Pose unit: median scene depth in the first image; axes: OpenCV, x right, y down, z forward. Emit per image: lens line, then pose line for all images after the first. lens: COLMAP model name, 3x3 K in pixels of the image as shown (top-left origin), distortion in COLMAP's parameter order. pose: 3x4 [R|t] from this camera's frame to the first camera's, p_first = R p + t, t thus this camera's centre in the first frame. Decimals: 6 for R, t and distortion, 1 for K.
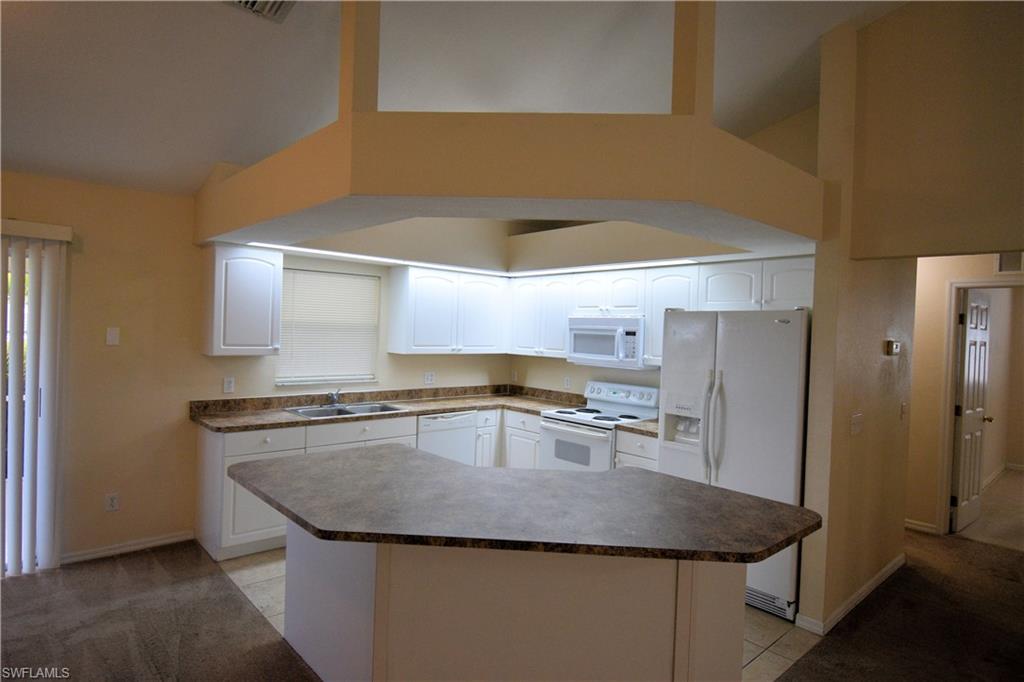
lens RADIAL K [[568.5, 0, 512.0], [0, 568.5, 341.0], [0, 0, 1]] dist [0.000595, -0.001600]
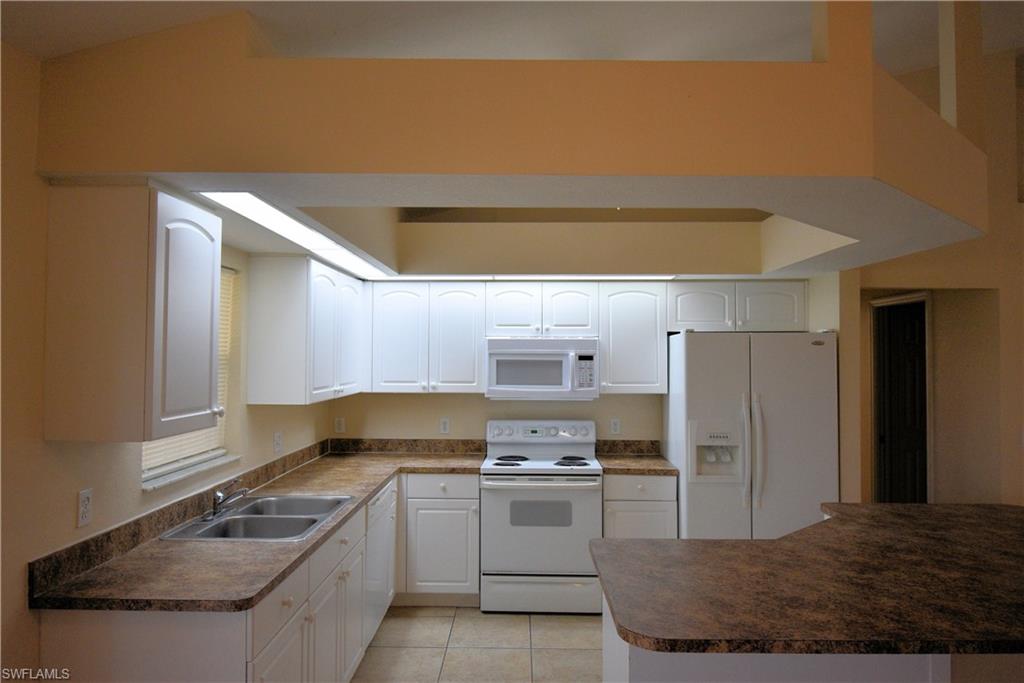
lens RADIAL K [[703.2, 0, 512.0], [0, 703.2, 341.5], [0, 0, 1]] dist [-0.004276, -0.002067]
pose [[0.685541, -0.015193, 0.727875, -0.653003], [0.032997, 0.999403, -0.010218, -0.031954], [-0.727286, 0.031022, 0.685634, 0.388408]]
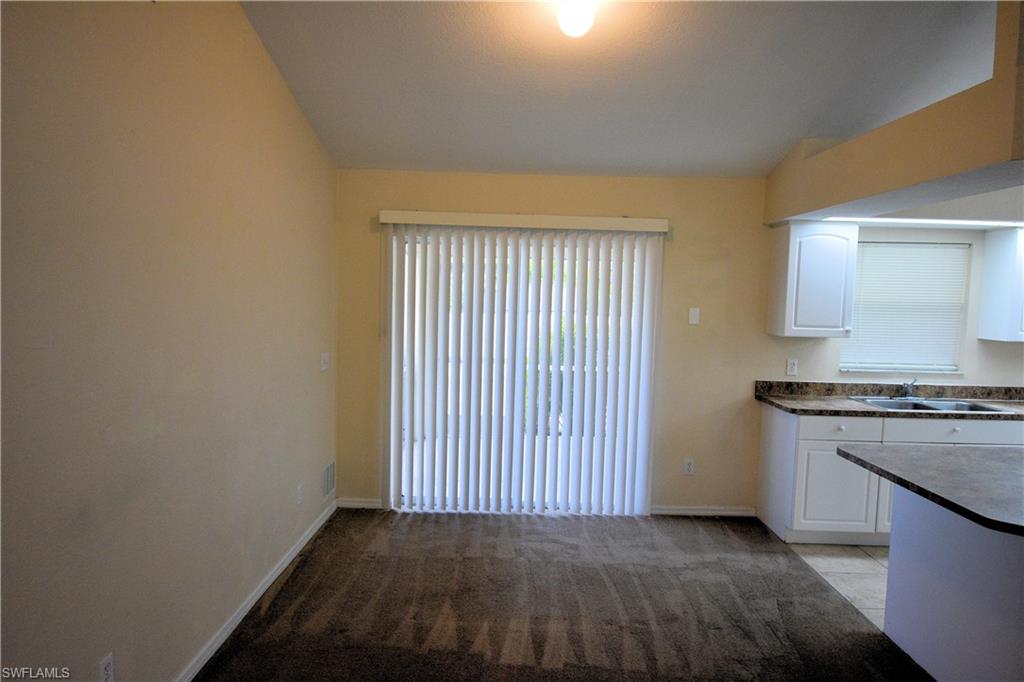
lens RADIAL K [[677.2, 0, 512.0], [0, 677.2, 341.0], [0, 0, 1]] dist [-0.002113, -0.002006]
pose [[0.738427, 0.031618, -0.673592, -0.074372], [-0.012798, 0.999377, 0.032881, 0.001040], [0.674212, -0.015660, 0.738372, -0.169864]]
